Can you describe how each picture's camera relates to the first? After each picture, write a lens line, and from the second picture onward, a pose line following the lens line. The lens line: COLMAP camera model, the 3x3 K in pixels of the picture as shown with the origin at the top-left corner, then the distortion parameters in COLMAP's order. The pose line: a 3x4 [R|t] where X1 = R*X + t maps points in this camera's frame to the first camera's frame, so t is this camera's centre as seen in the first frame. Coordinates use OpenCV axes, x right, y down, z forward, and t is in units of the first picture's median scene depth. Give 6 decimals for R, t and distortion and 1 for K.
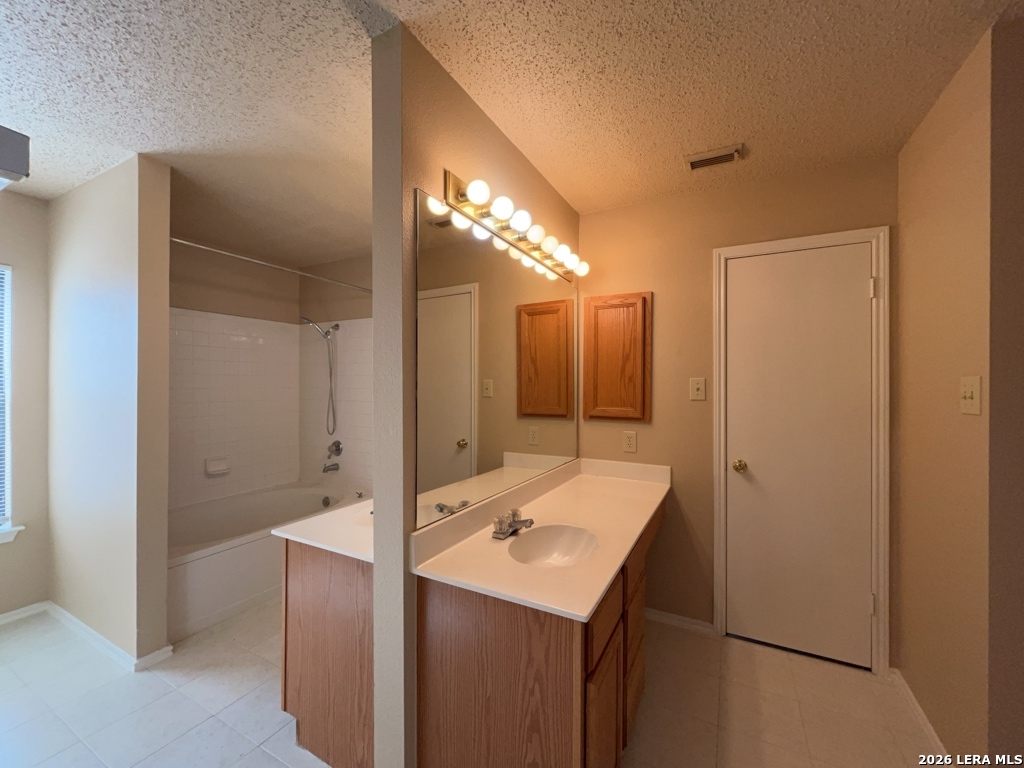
lens RADIAL K [[413.1, 0, 508.9], [0, 413.1, 385.5], [0, 0, 1]] dist [-0.001375, -0.000623]
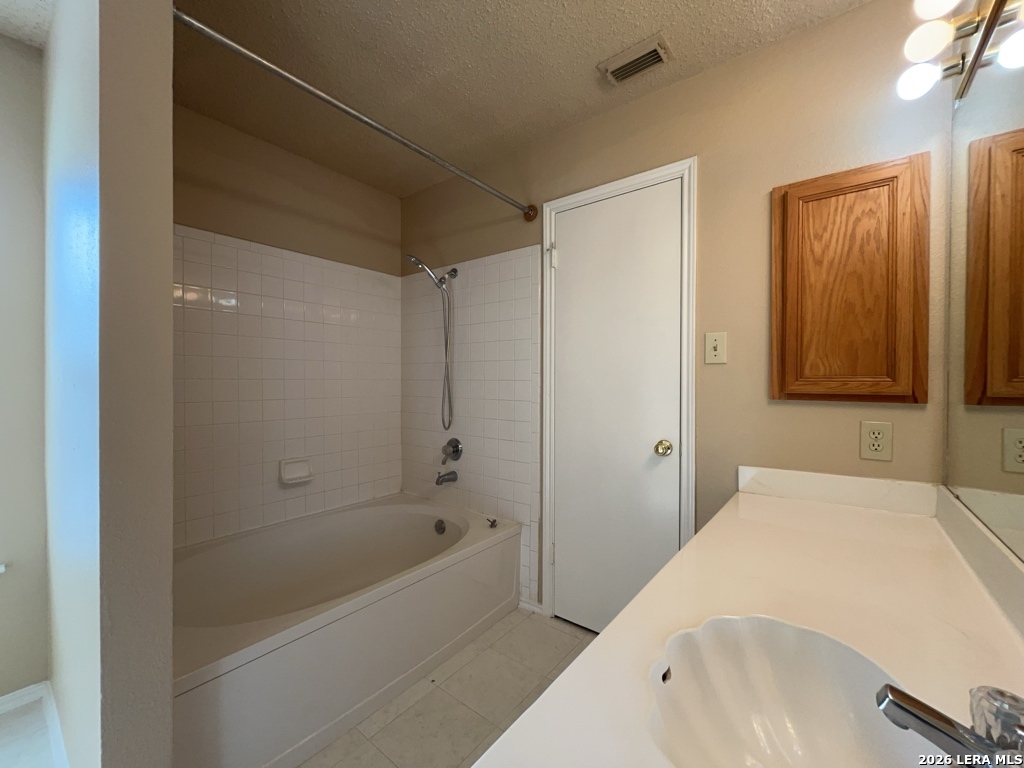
lens RADIAL K [[413.1, 0, 515.8], [0, 413.1, 383.8], [0, 0, 1]] dist [-0.001375, -0.000623]
pose [[0.986214, -0.003106, -0.165446, -0.202147], [0.003197, 0.999995, 0.000282, 0.042828], [0.165444, -0.000807, 0.986219, 0.339355]]
